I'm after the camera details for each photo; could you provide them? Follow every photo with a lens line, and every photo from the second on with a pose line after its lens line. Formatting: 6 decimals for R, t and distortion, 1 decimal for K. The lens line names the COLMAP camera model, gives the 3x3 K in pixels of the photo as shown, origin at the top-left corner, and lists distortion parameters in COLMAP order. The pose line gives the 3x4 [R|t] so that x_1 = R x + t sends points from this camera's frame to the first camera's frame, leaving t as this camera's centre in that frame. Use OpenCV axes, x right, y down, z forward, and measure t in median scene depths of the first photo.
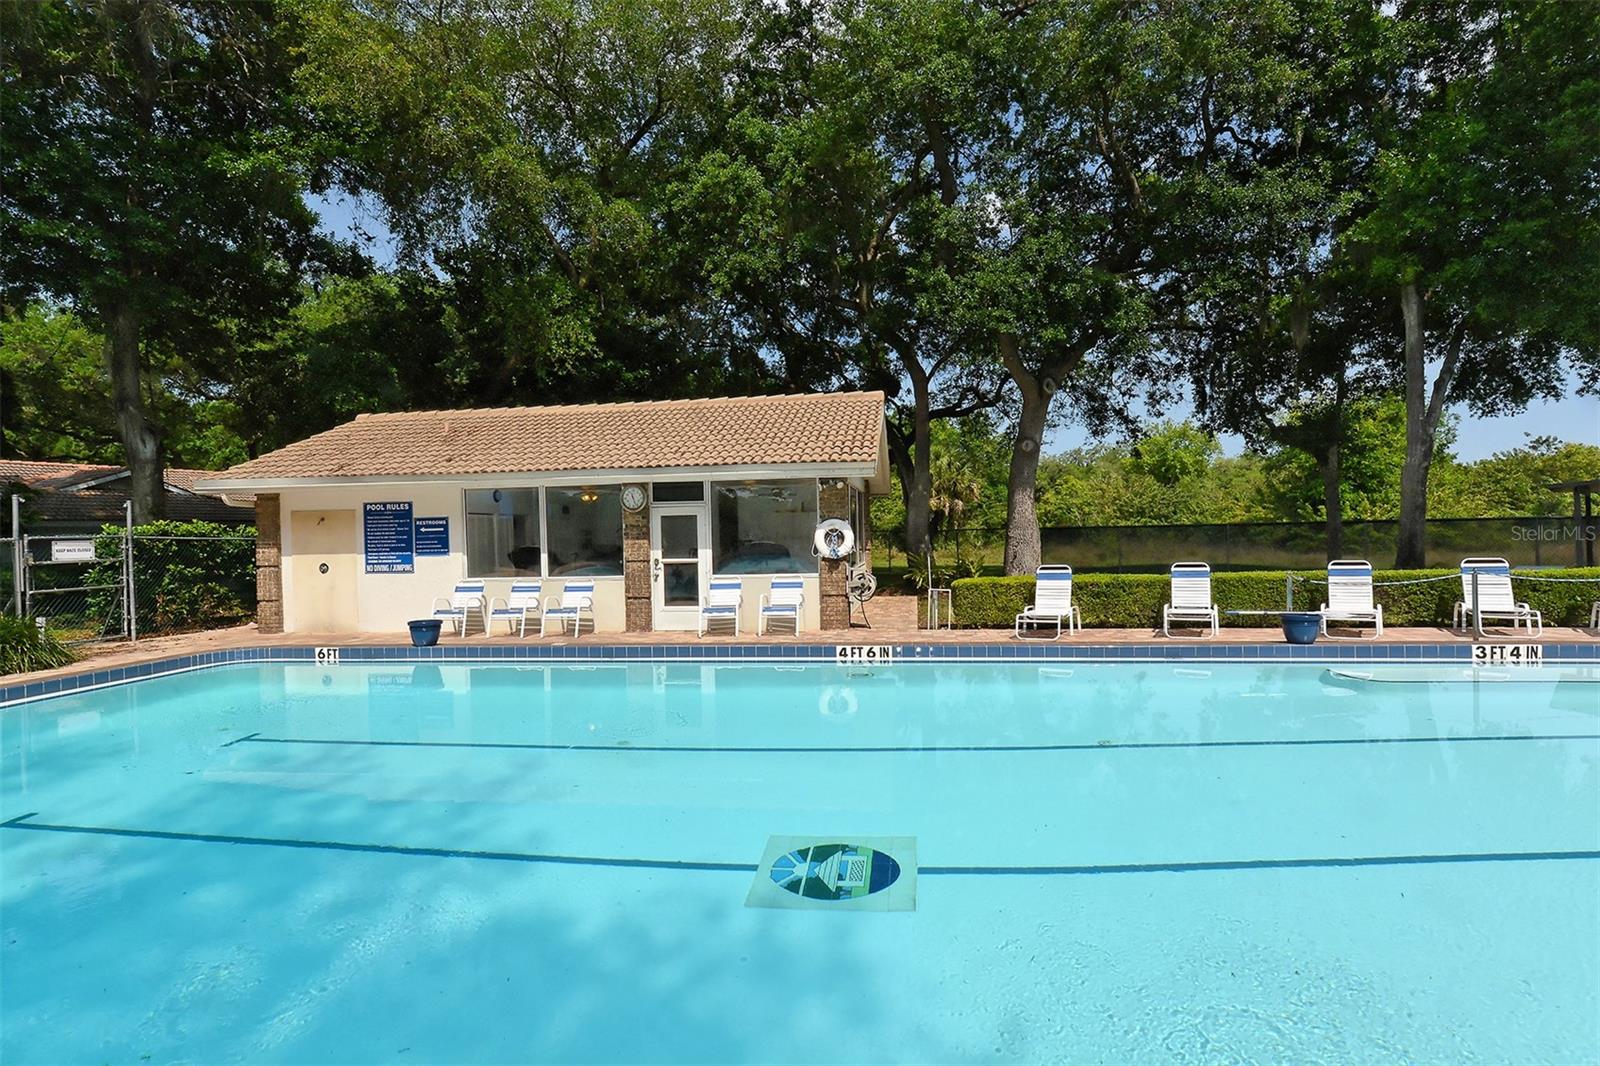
lens RADIAL K [[767.0, 0, 808.5], [0, 767.0, 549.8], [0, 0, 1]] dist [0.001934, 0.001273]
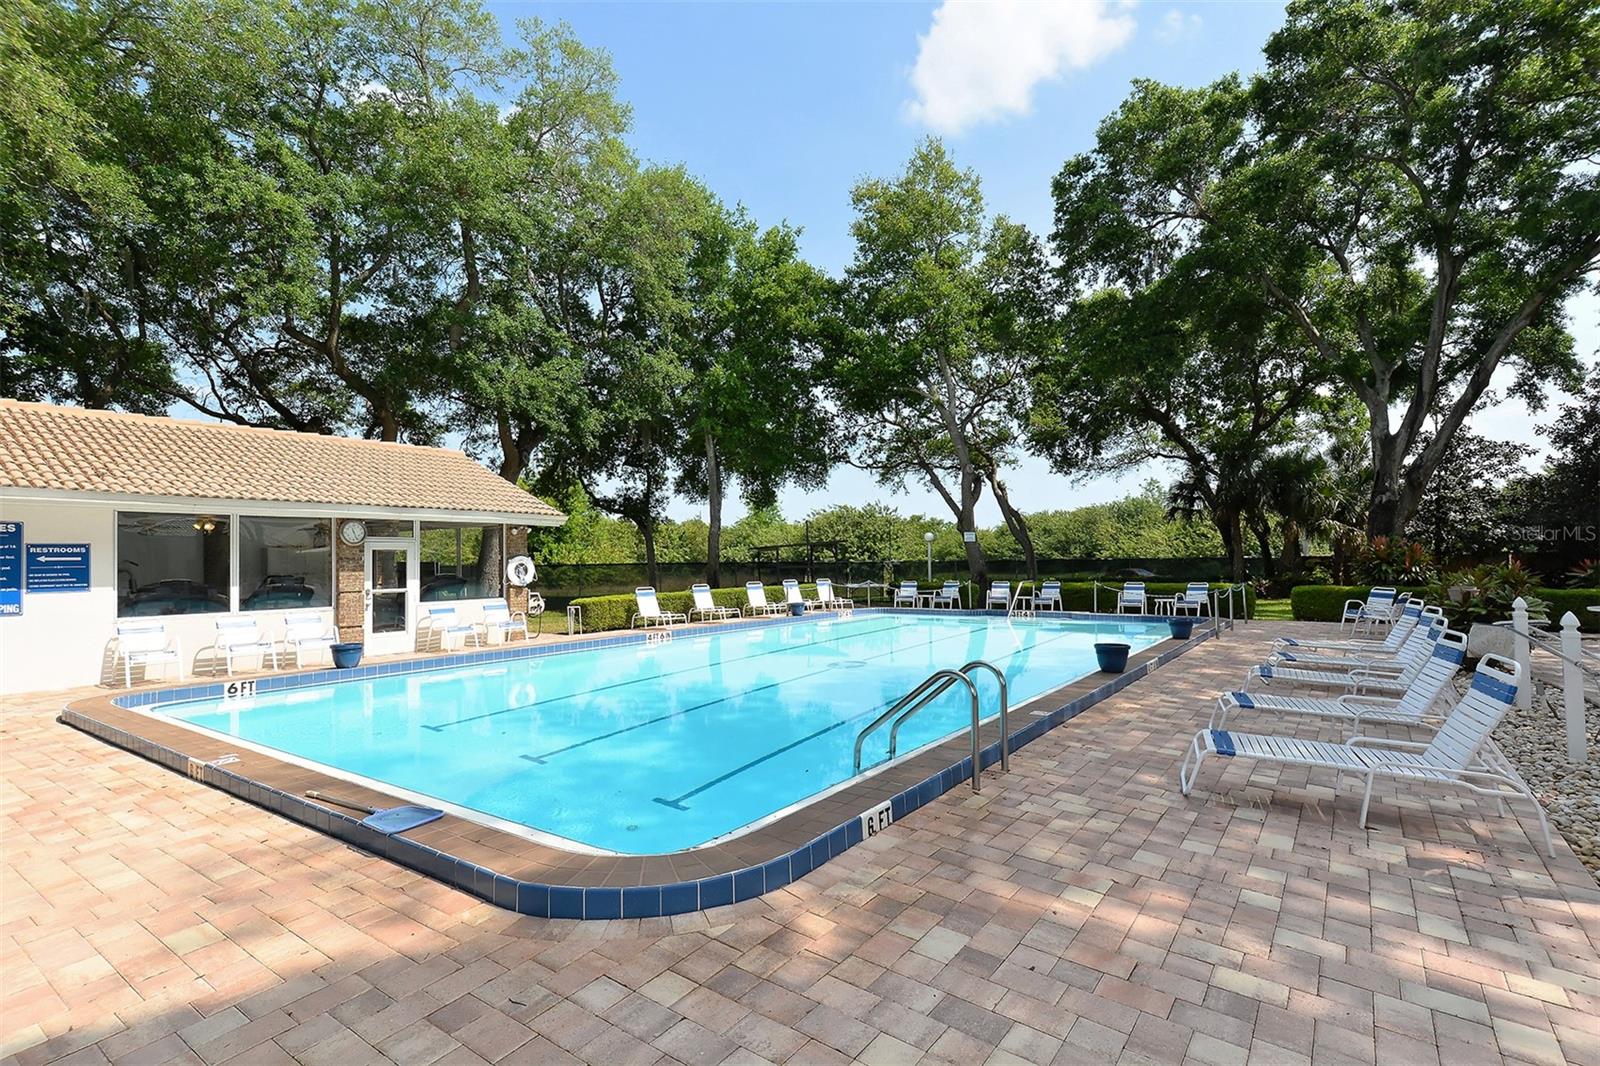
lens RADIAL K [[767.0, 0, 799.0], [0, 767.0, 541.7], [0, 0, 1]] dist [0.001934, 0.001273]
pose [[0.483703, 0.036734, 0.874461, -0.837611], [0.022351, 0.998275, -0.054299, 0.016589], [-0.874947, 0.045810, 0.482047, -0.049758]]
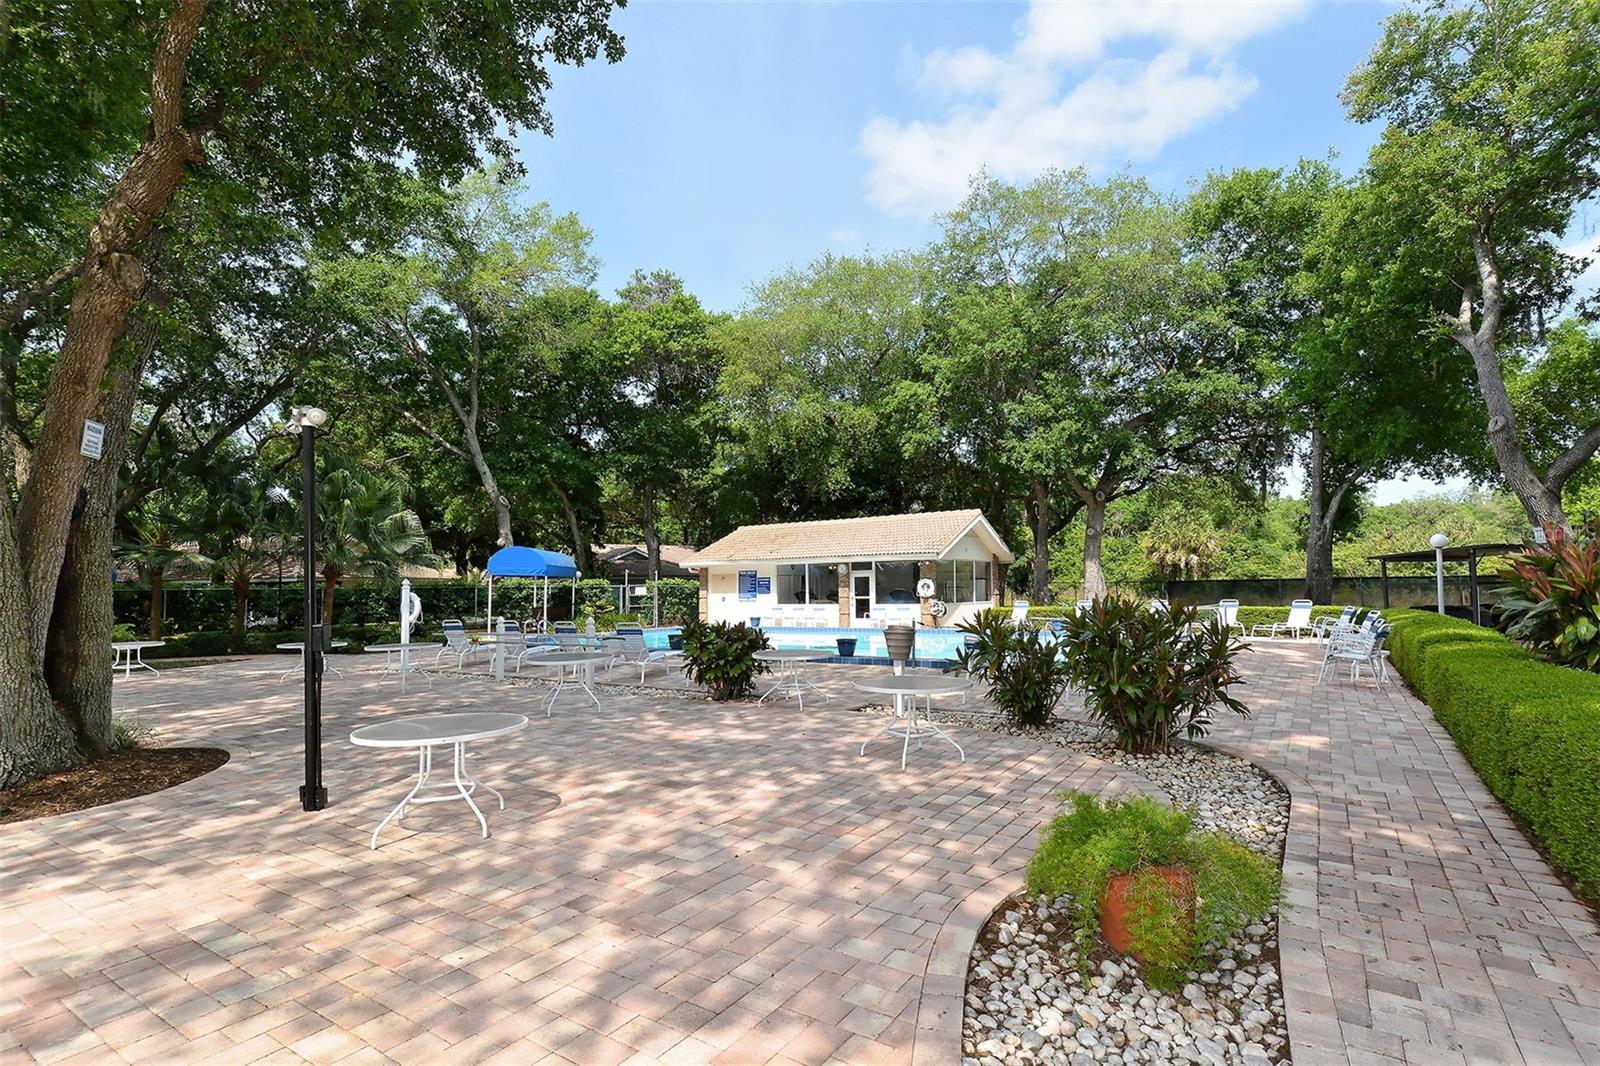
lens RADIAL K [[767.0, 0, 802.4], [0, 767.0, 545.2], [0, 0, 1]] dist [0.001934, 0.001273]
pose [[0.896254, -0.017913, -0.443179, 0.640394], [-0.012357, 0.997788, -0.065320, 0.010208], [0.443368, 0.064020, 0.894050, -1.022315]]
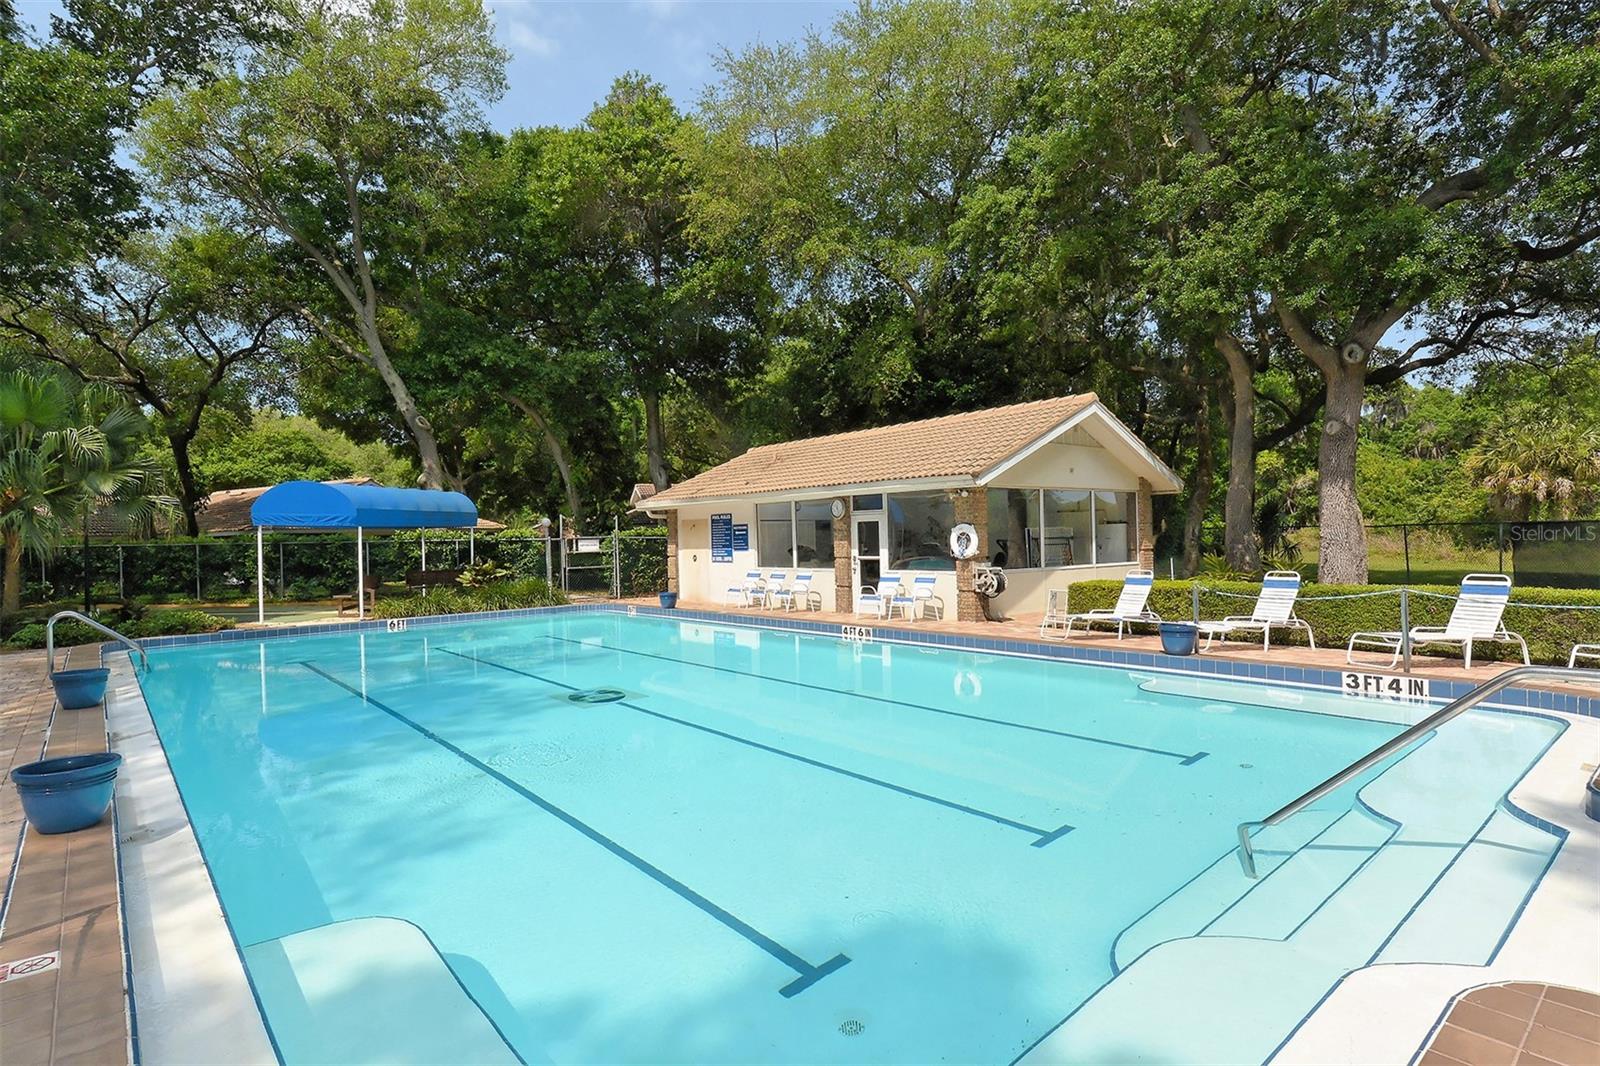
lens RADIAL K [[822.1, 0, 799.8], [0, 822.1, 530.2], [0, 0, 1]] dist [-0.002520, 0.000201]
pose [[0.744424, -0.003186, -0.667699, 0.627866], [-0.006950, 0.999897, -0.012520, -0.012810], [0.667671, 0.013961, 0.744326, -0.065309]]
